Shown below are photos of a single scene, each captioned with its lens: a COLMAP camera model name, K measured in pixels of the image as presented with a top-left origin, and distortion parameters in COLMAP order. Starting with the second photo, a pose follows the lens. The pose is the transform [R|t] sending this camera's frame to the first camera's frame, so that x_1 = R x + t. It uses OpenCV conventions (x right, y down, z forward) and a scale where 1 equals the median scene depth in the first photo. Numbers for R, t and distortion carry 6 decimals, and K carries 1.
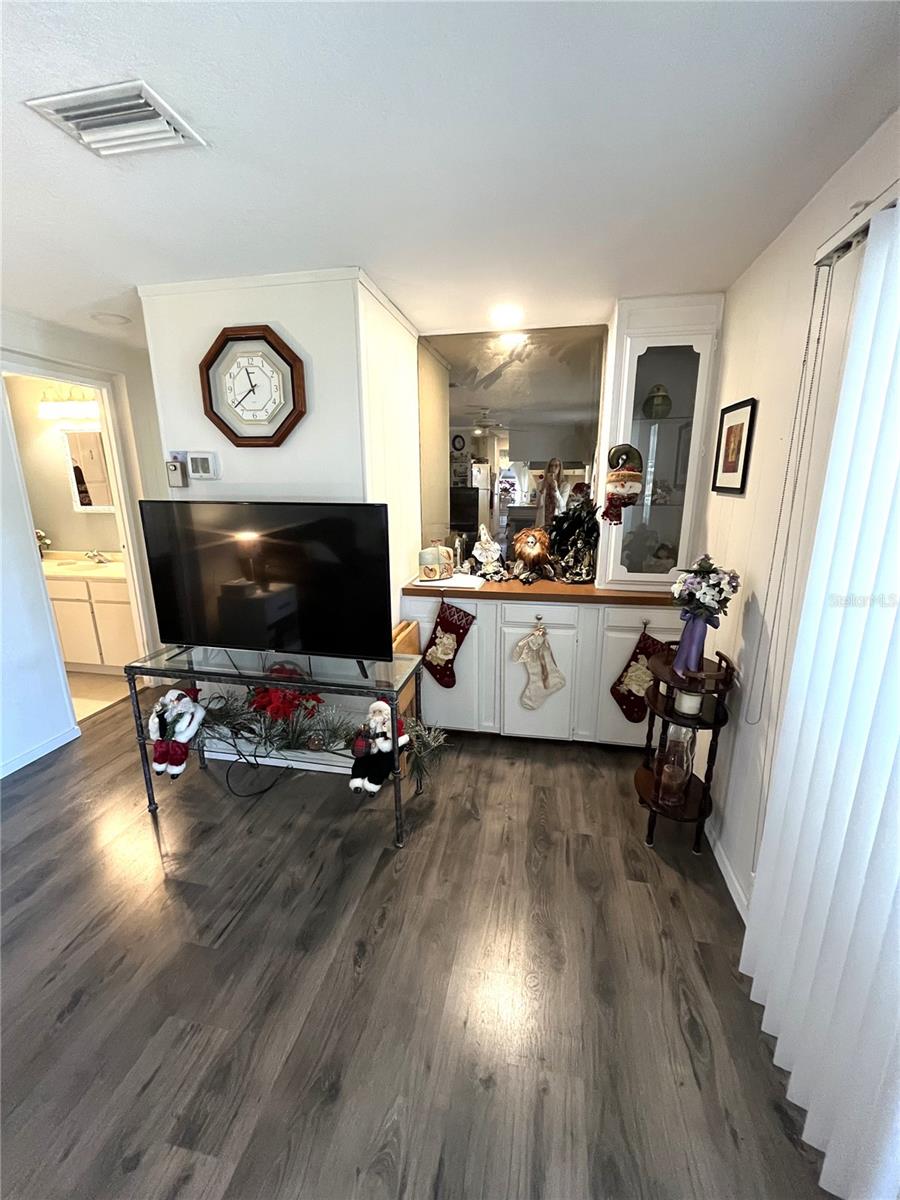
lens RADIAL K [[486.3, 0, 451.8], [0, 486.3, 600.2], [0, 0, 1]] dist [-0.001630, -0.000437]
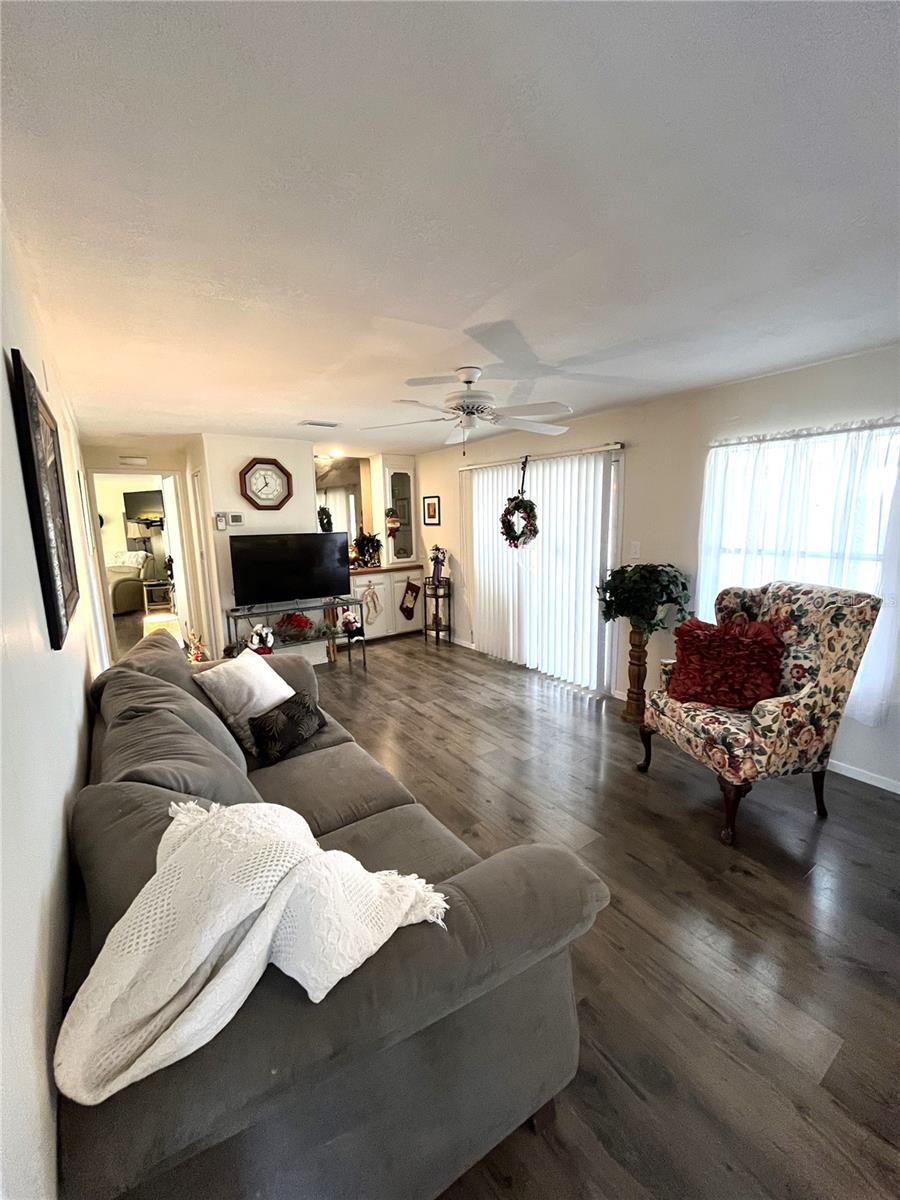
lens RADIAL K [[486.3, 0, 454.7], [0, 486.3, 598.7], [0, 0, 1]] dist [-0.001630, -0.000437]
pose [[0.686513, -0.133137, 0.714825, -1.280540], [0.196990, 0.980383, -0.006589, 0.224230], [-0.699925, 0.145337, 0.699272, -0.932836]]
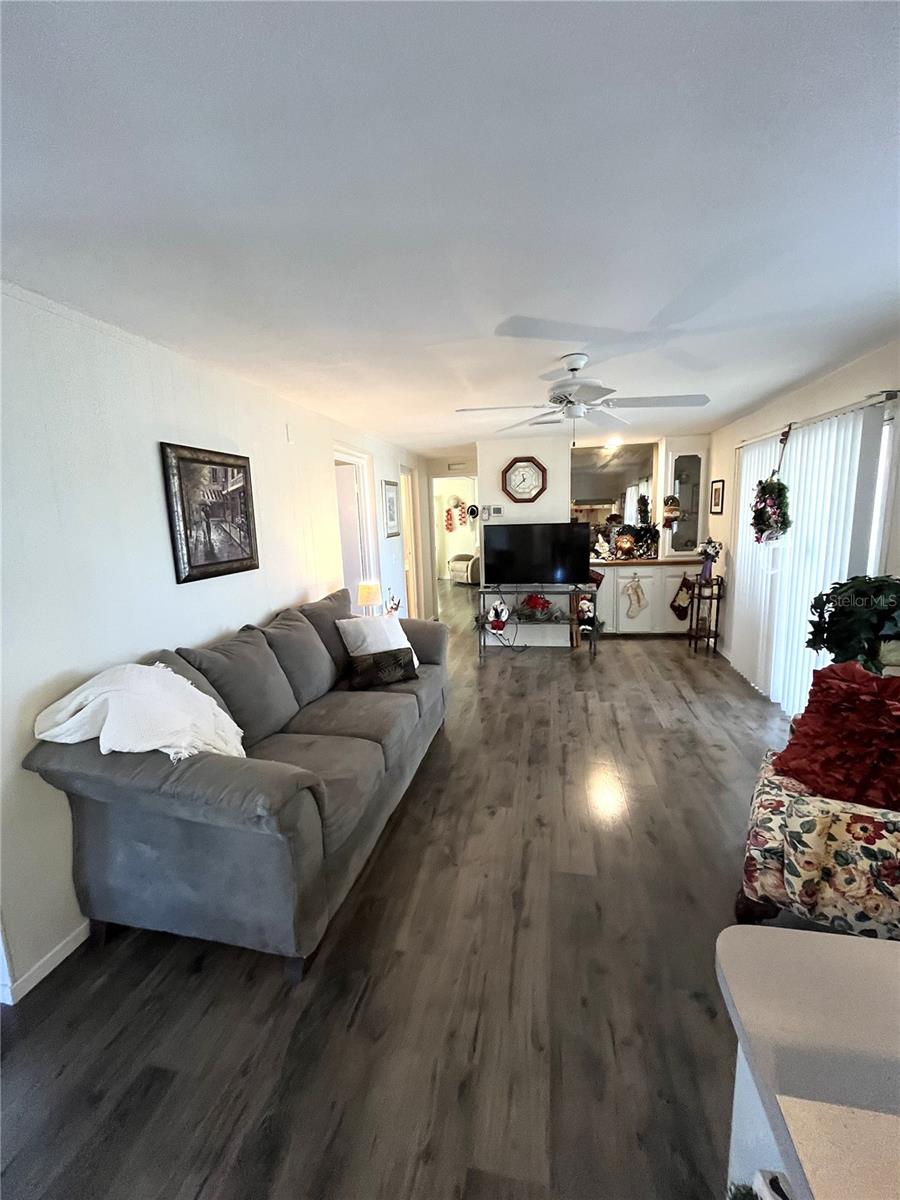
lens RADIAL K [[486.3, 0, 451.5], [0, 486.3, 599.2], [0, 0, 1]] dist [-0.001630, -0.000437]
pose [[0.999387, -0.034122, -0.007869, -0.683630], [0.033419, 0.996494, -0.076693, 0.312890], [0.010459, 0.076383, 0.997024, -1.275377]]
